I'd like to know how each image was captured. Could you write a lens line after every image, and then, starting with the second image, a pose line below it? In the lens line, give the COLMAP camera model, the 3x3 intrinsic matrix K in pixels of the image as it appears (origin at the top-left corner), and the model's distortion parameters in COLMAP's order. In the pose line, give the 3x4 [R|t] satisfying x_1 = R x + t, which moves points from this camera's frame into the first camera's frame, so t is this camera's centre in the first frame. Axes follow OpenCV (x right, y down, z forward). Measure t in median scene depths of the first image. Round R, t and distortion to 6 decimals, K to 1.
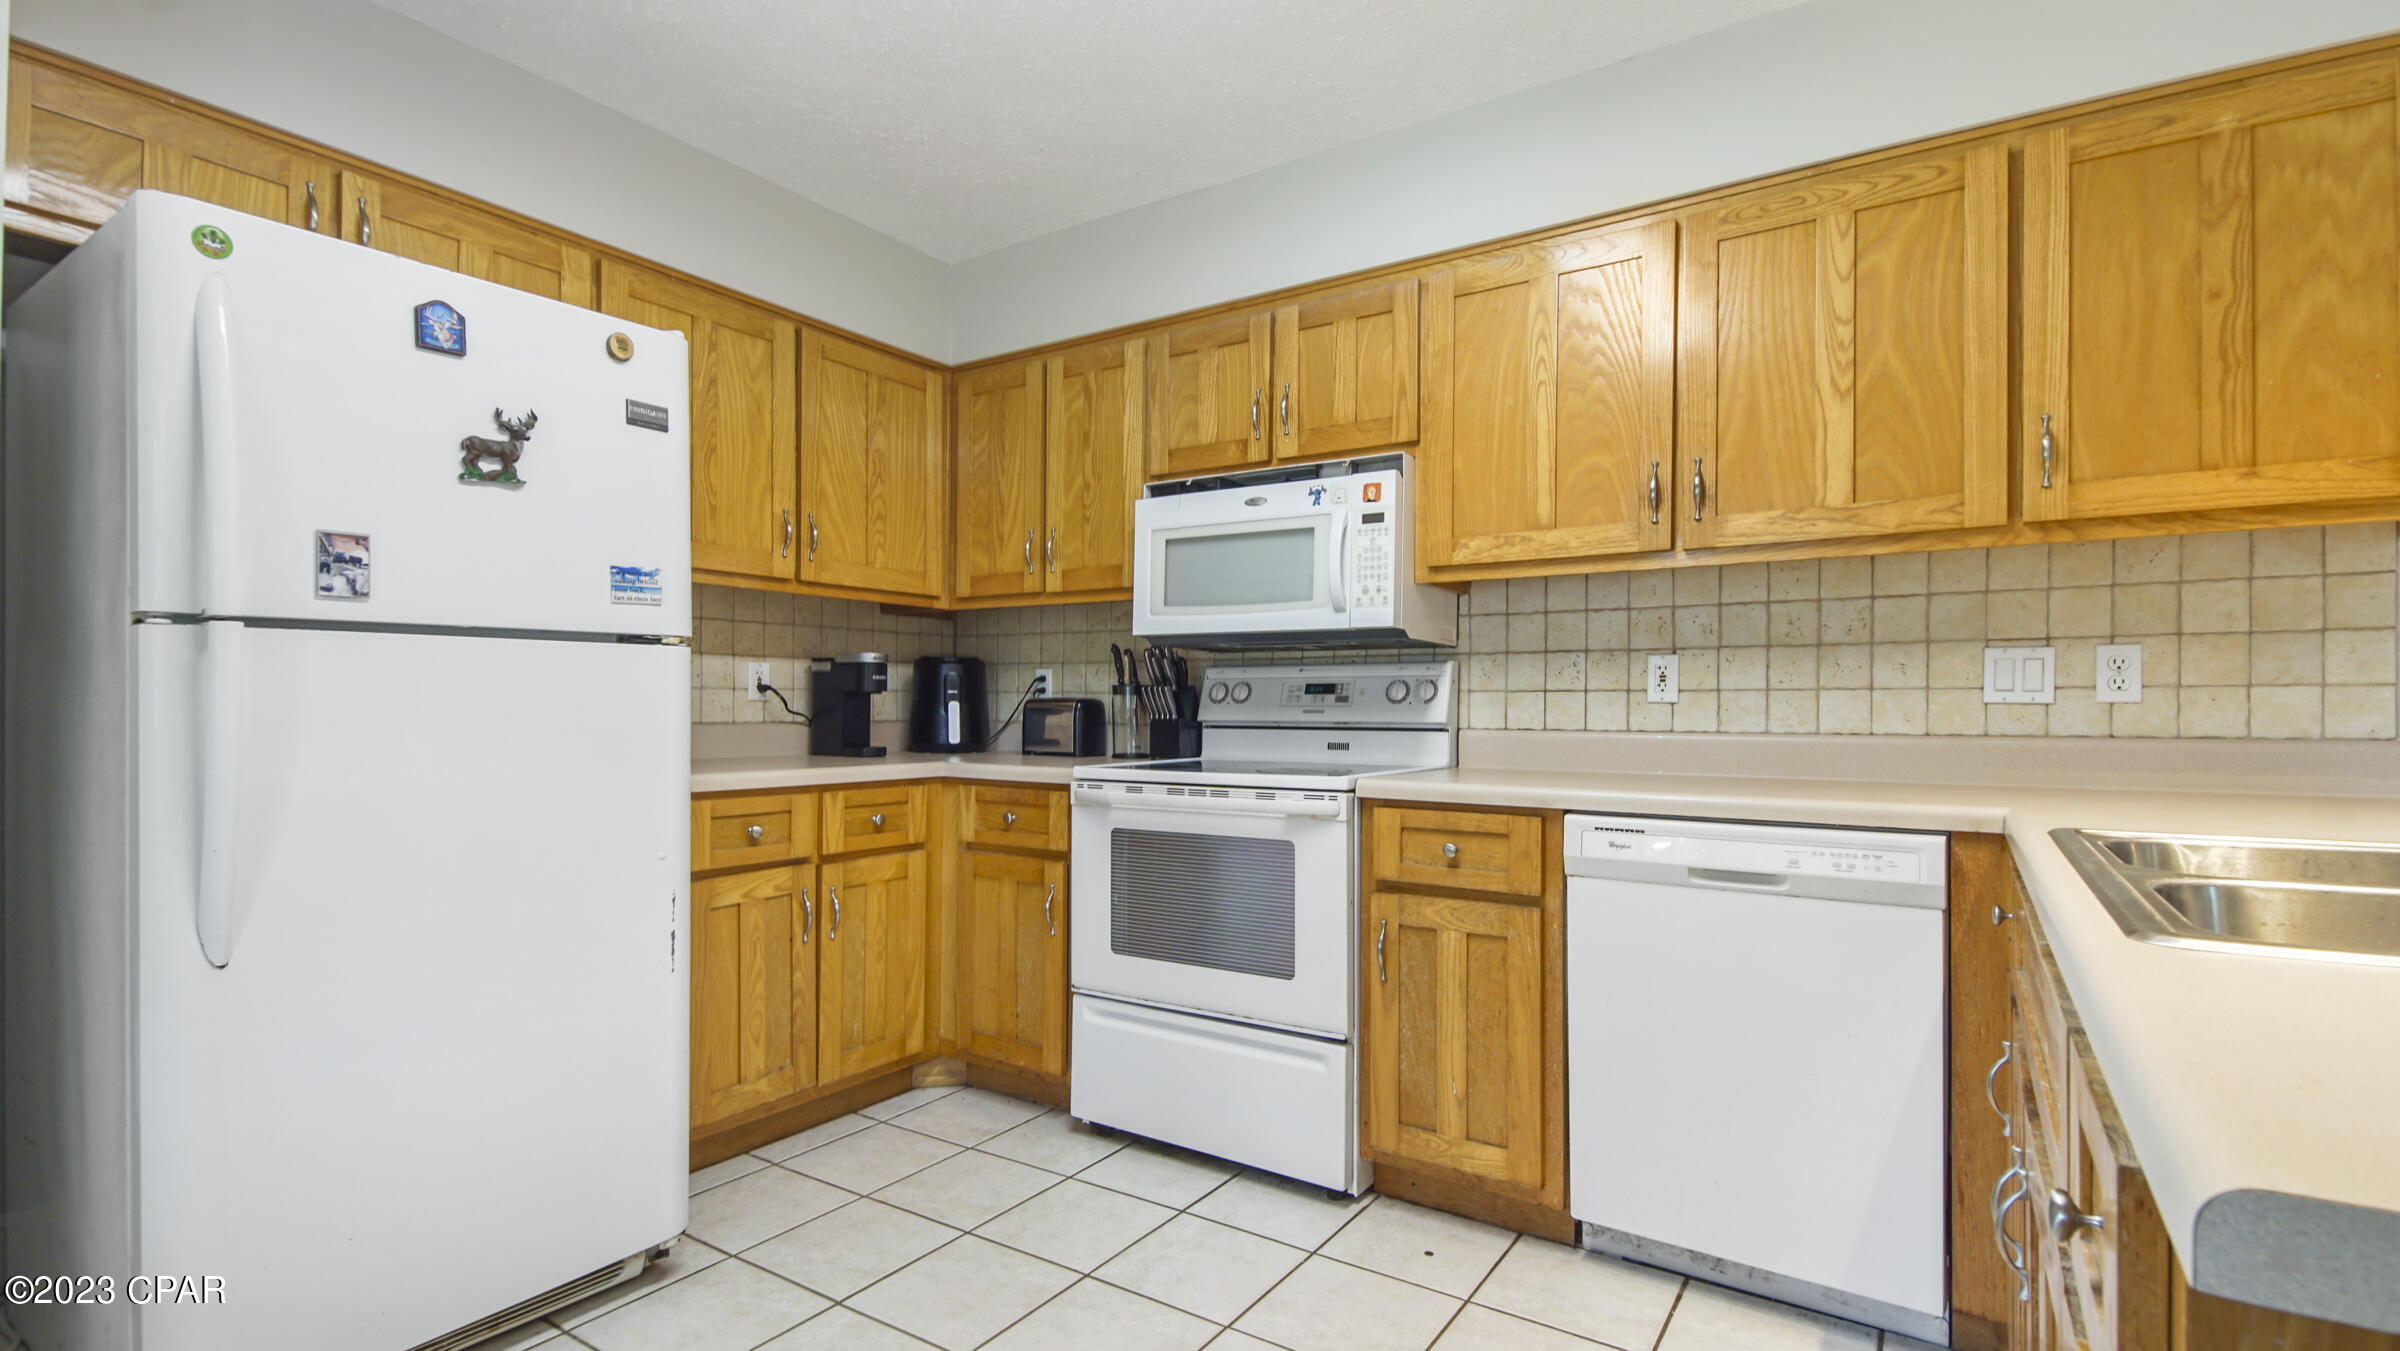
lens RADIAL K [[1087.2, 0, 1215.9], [0, 1087.2, 697.2], [0, 0, 1]] dist [0.015524, -0.005940]
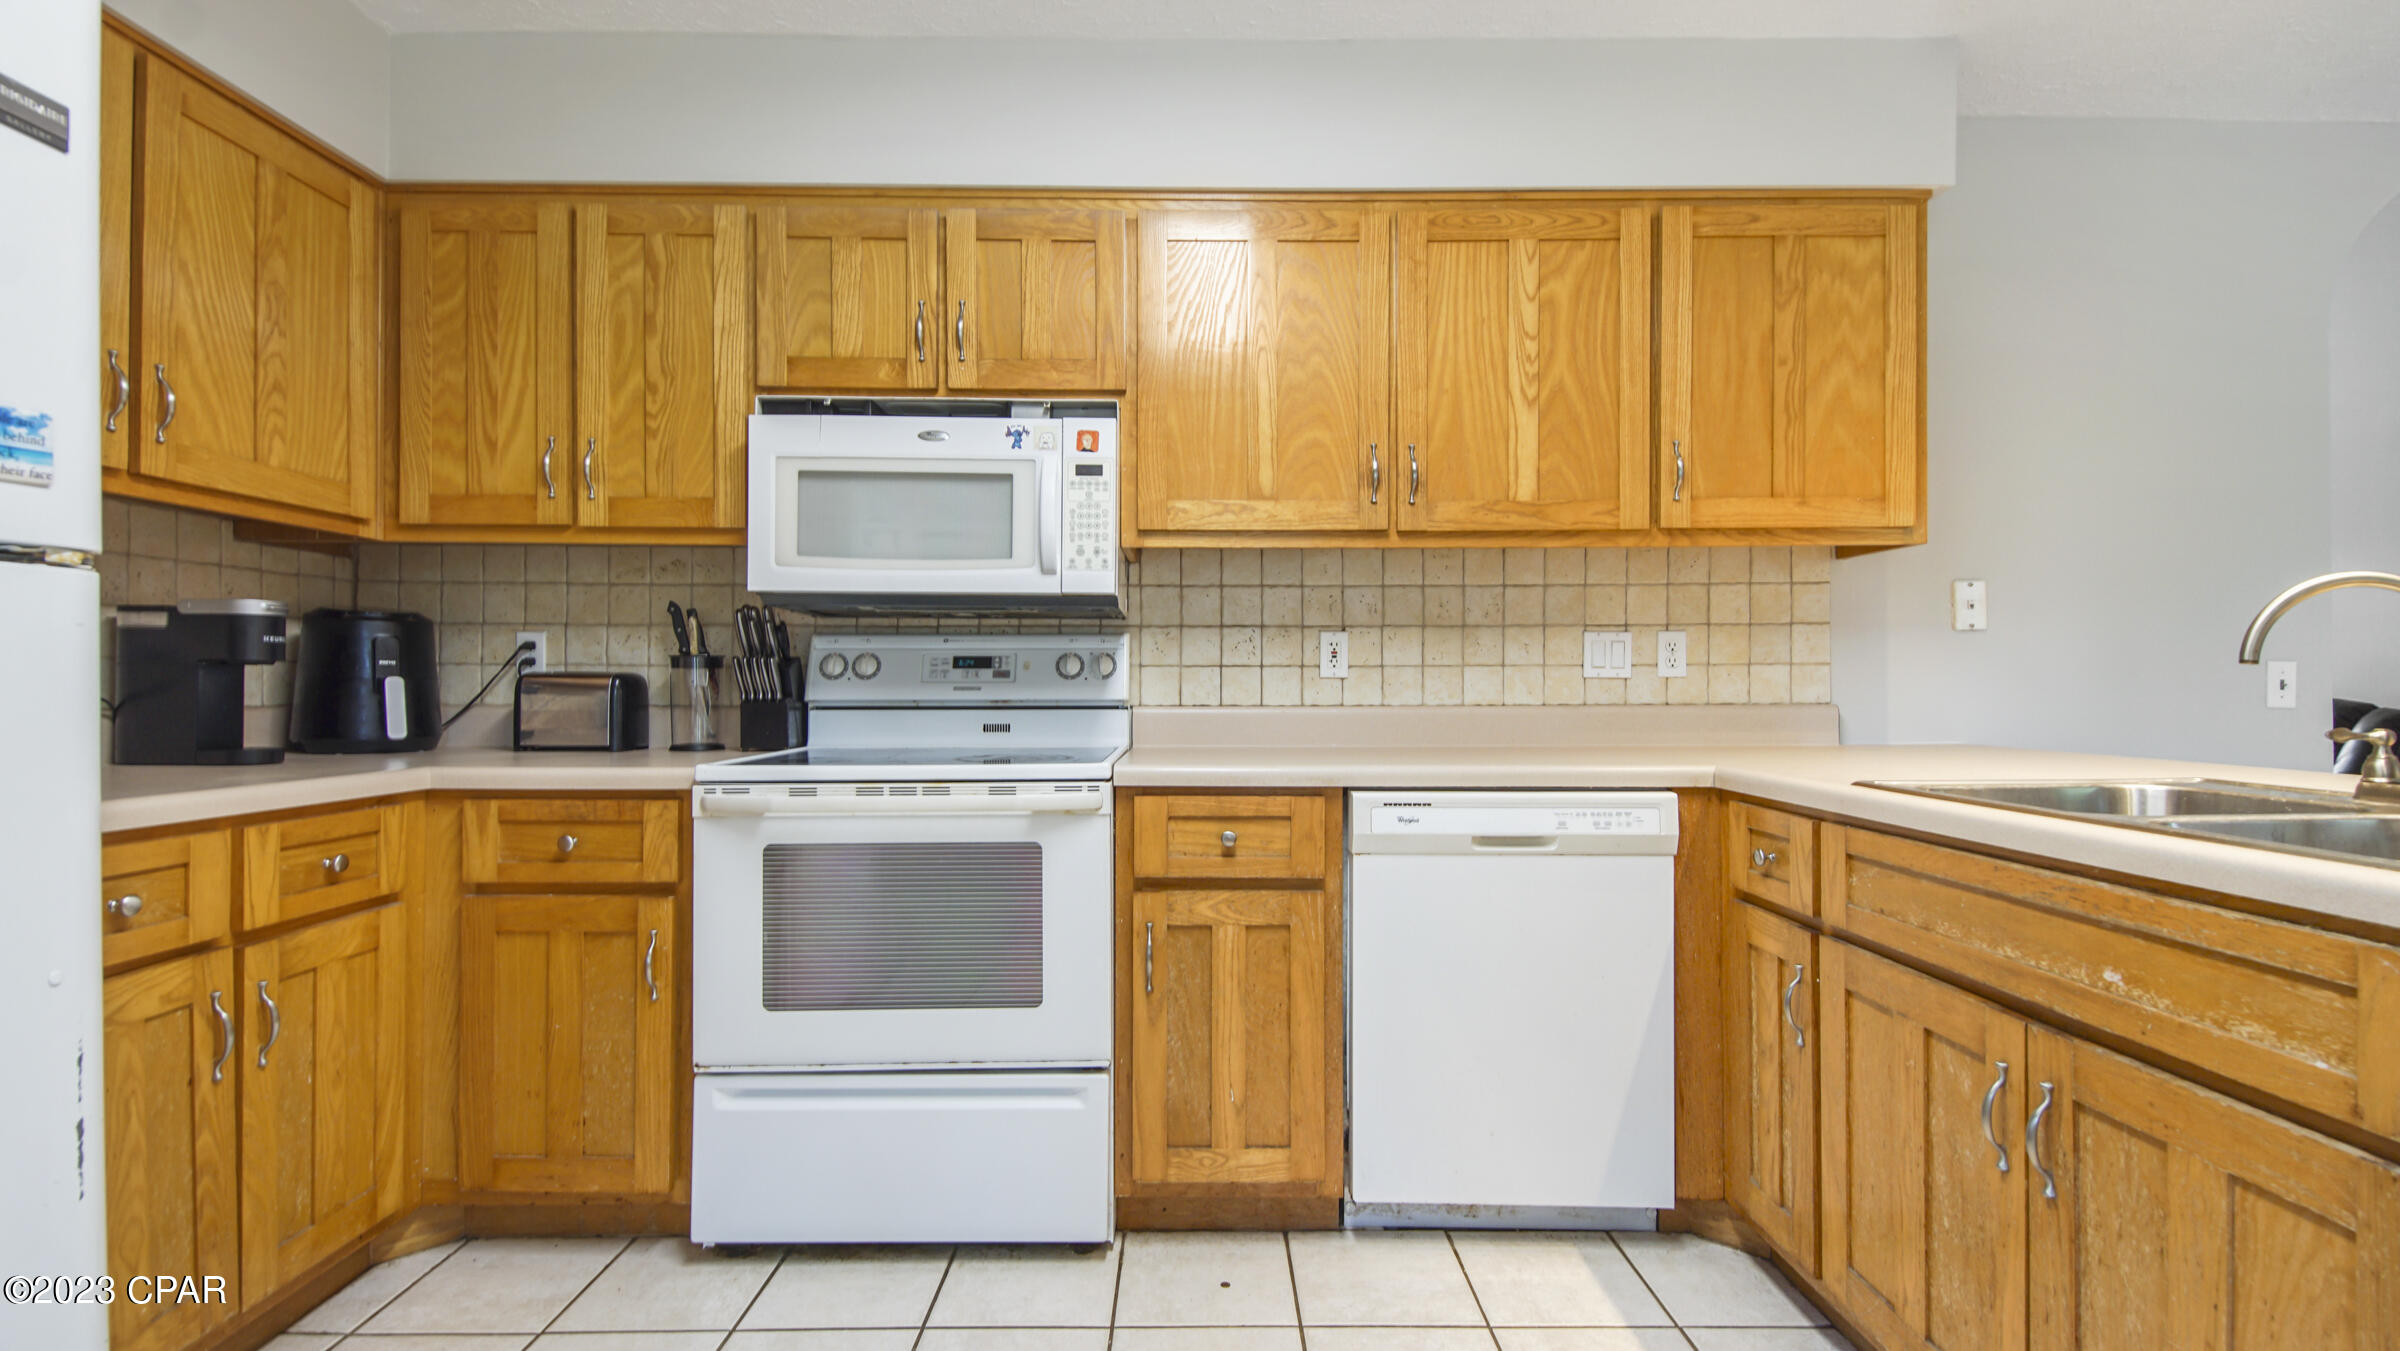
lens RADIAL K [[1087.2, 0, 1209.6], [0, 1087.2, 681.3], [0, 0, 1]] dist [0.015524, -0.005940]
pose [[0.836106, -0.001965, 0.548564, -0.254872], [-0.000634, 0.999989, 0.004548, 0.003367], [-0.548567, -0.004151, 0.836096, 0.203218]]
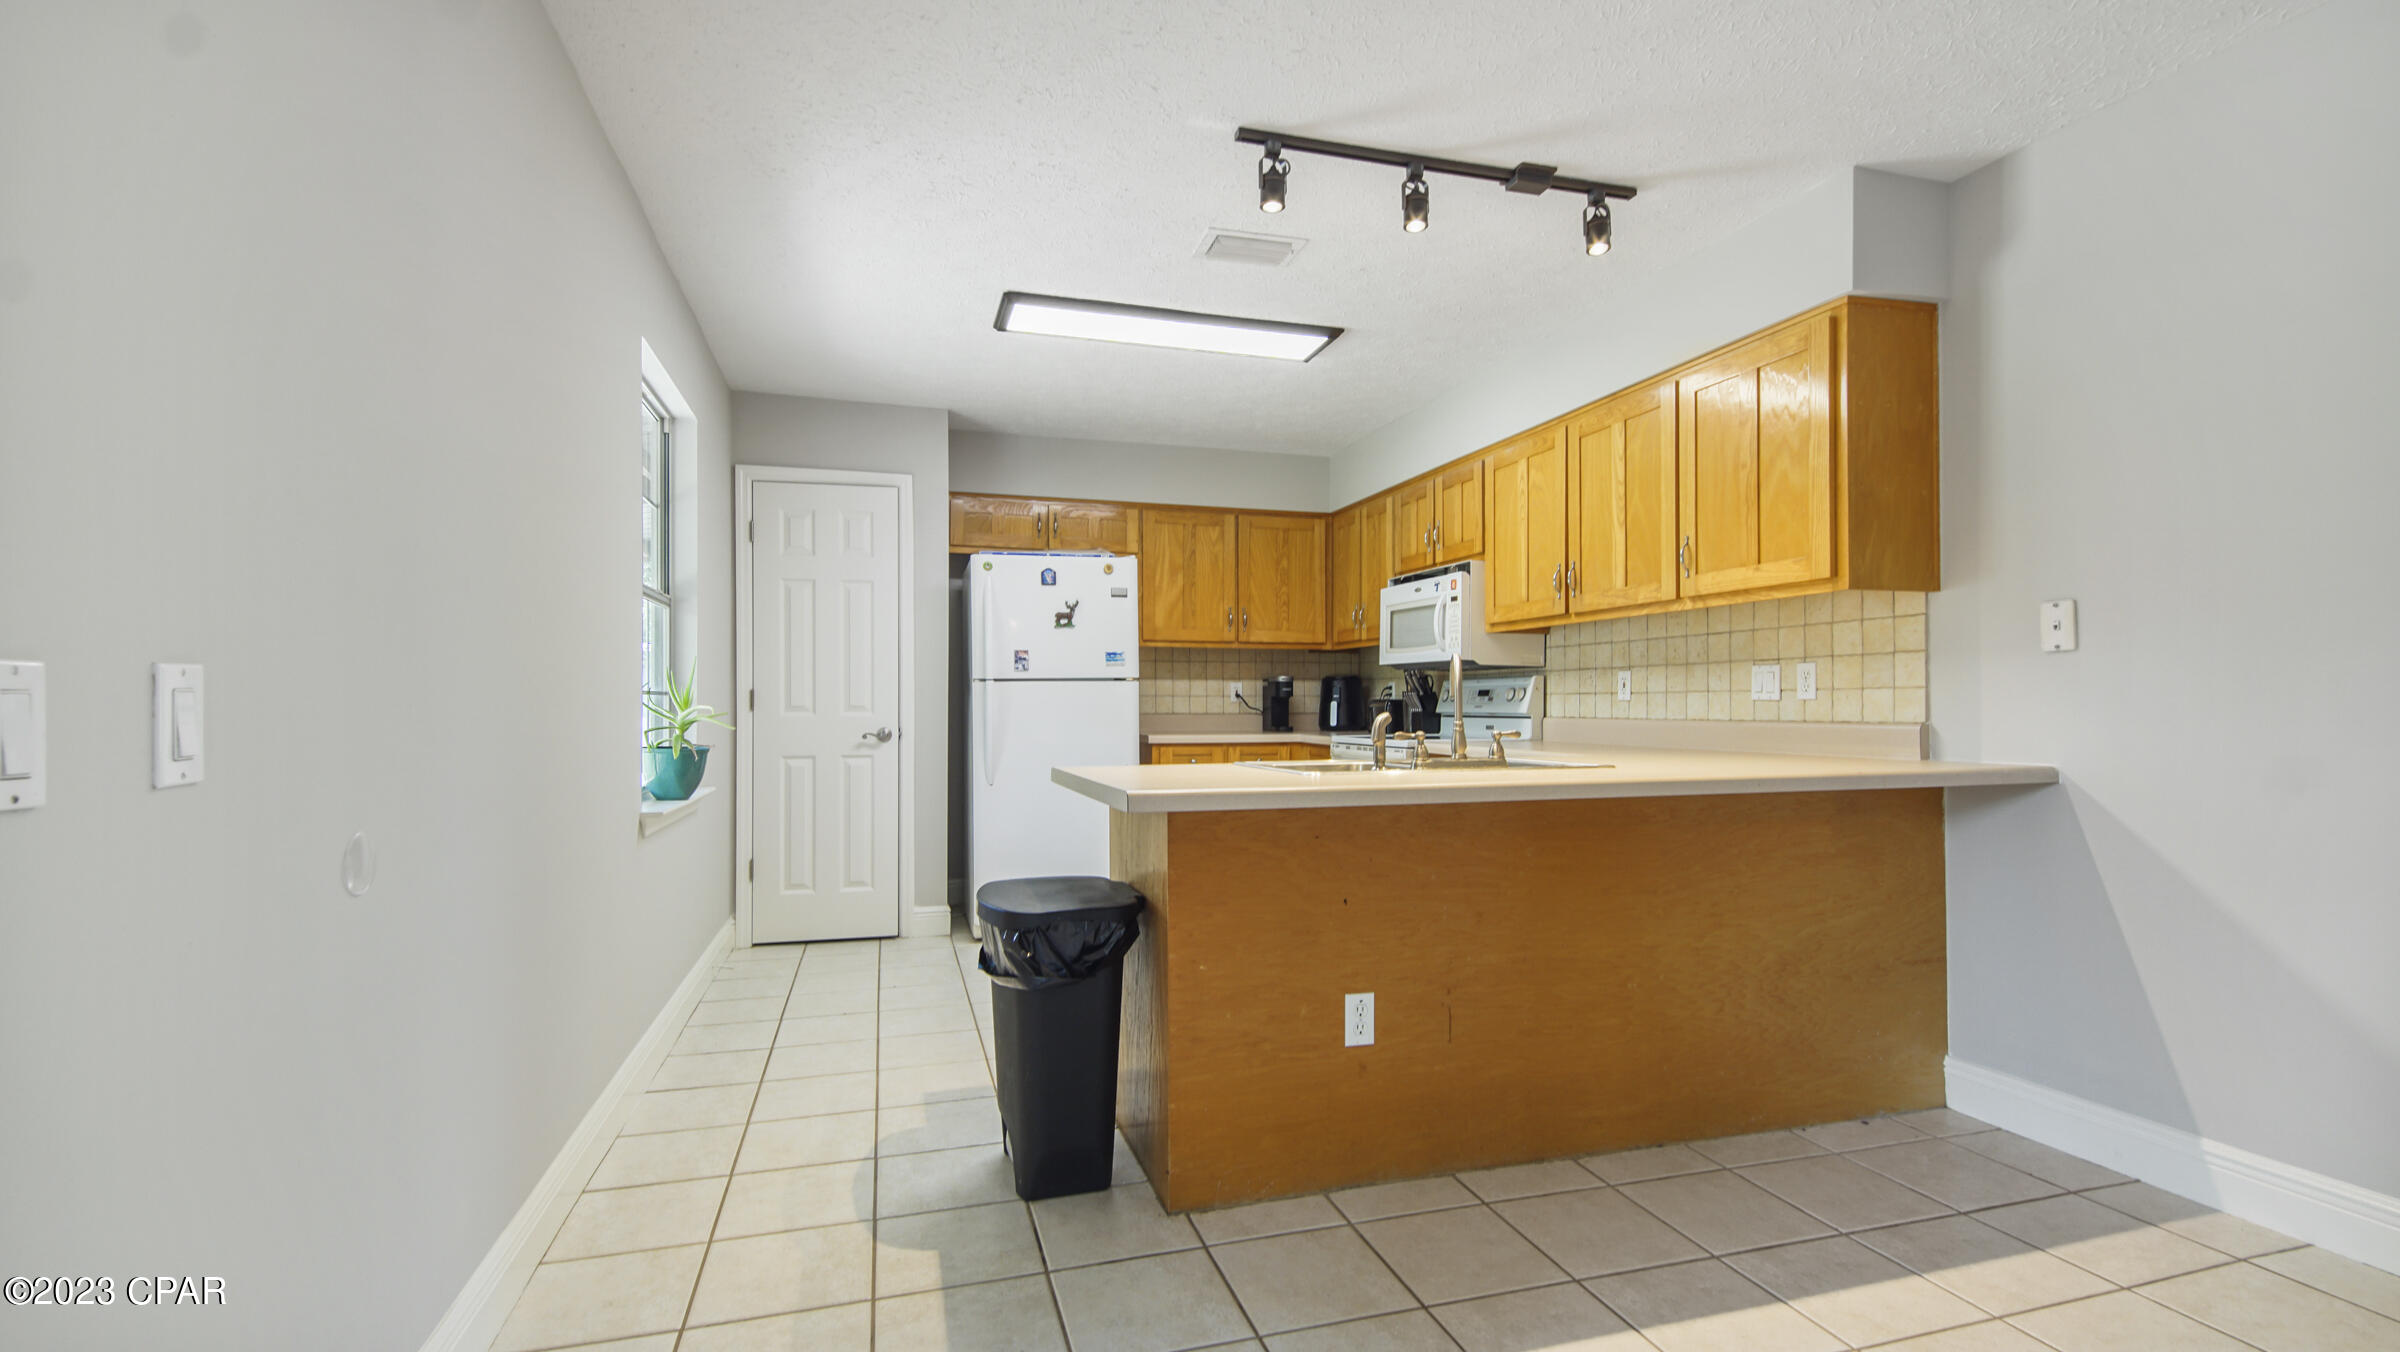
lens RADIAL K [[1087.2, 0, 1209.0], [0, 1087.2, 692.4], [0, 0, 1]] dist [0.015524, -0.005940]
pose [[0.761342, -0.011319, -0.648251, 0.987616], [0.009175, 0.999936, -0.006684, -0.002147], [0.648285, -0.000858, 0.761397, -0.620076]]
